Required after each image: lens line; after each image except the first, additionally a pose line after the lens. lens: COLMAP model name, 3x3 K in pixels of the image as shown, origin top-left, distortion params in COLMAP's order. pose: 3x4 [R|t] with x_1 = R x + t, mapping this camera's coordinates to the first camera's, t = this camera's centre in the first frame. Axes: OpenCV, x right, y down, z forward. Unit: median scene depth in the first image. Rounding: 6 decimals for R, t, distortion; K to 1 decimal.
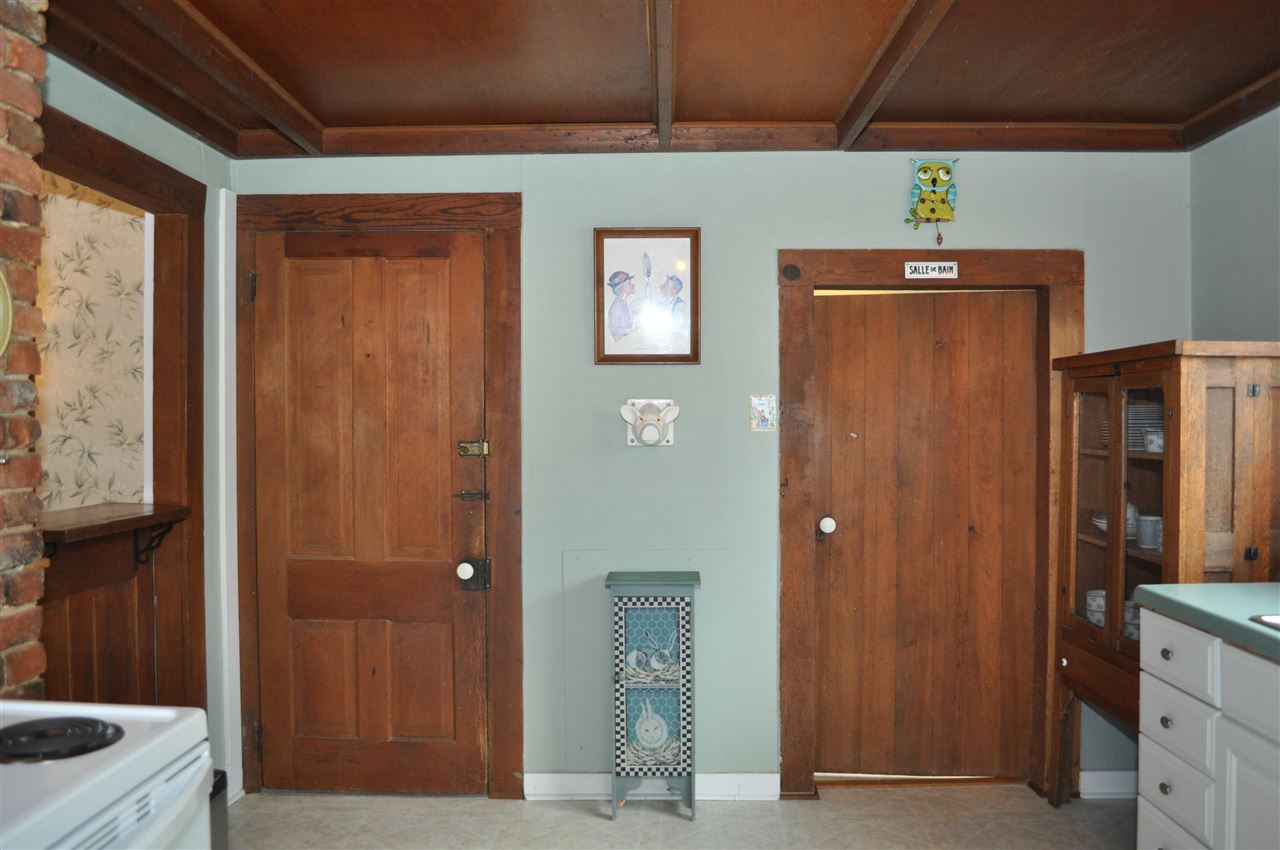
lens RADIAL K [[1005.9, 0, 647.3], [0, 1005.9, 424.4], [0, 0, 1]] dist [-0.065549, -0.008830]
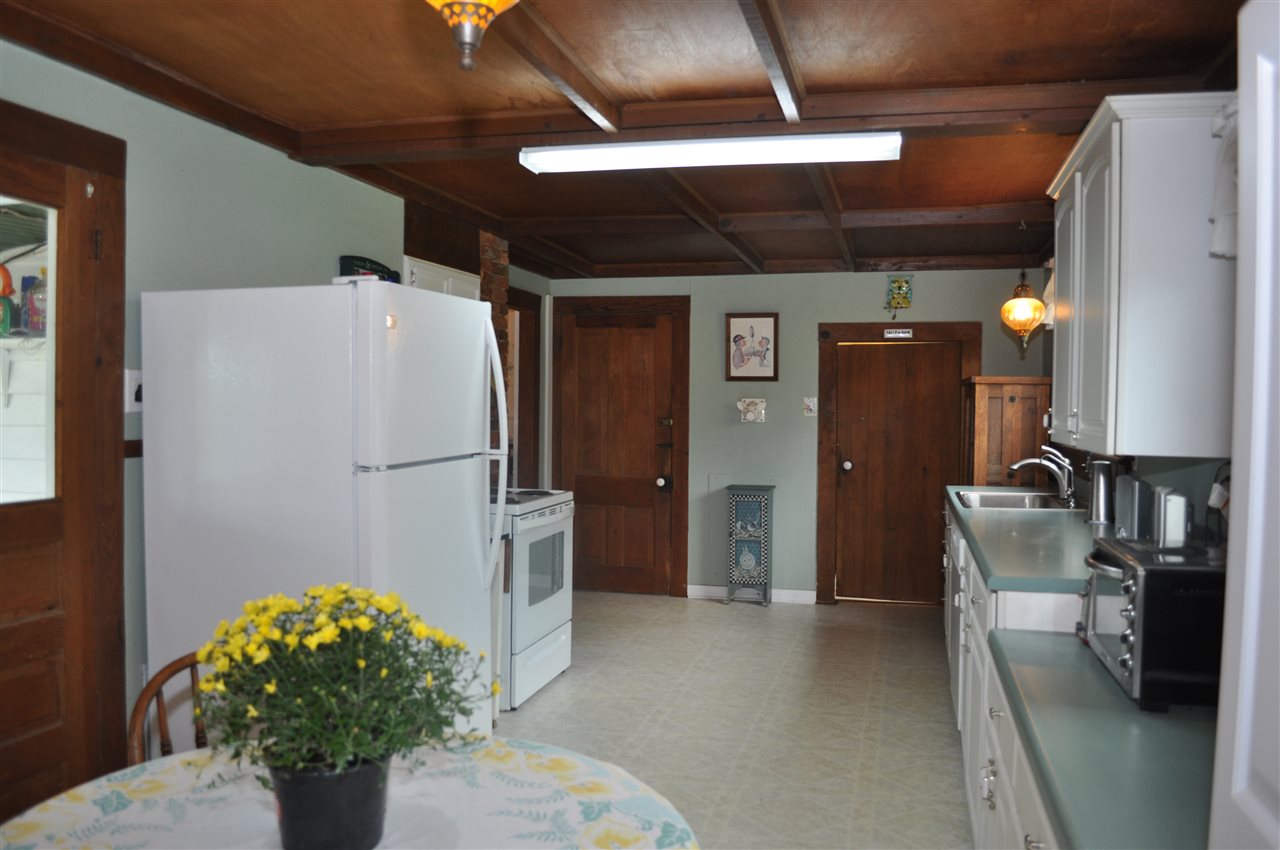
lens RADIAL K [[1005.9, 0, 647.3], [0, 1005.9, 424.4], [0, 0, 1]] dist [-0.065549, -0.008830]
pose [[0.974032, 0.016199, -0.225830, 0.249960], [-0.013154, 0.999801, 0.014984, -0.001297], [0.226028, -0.011624, 0.974051, -0.989205]]
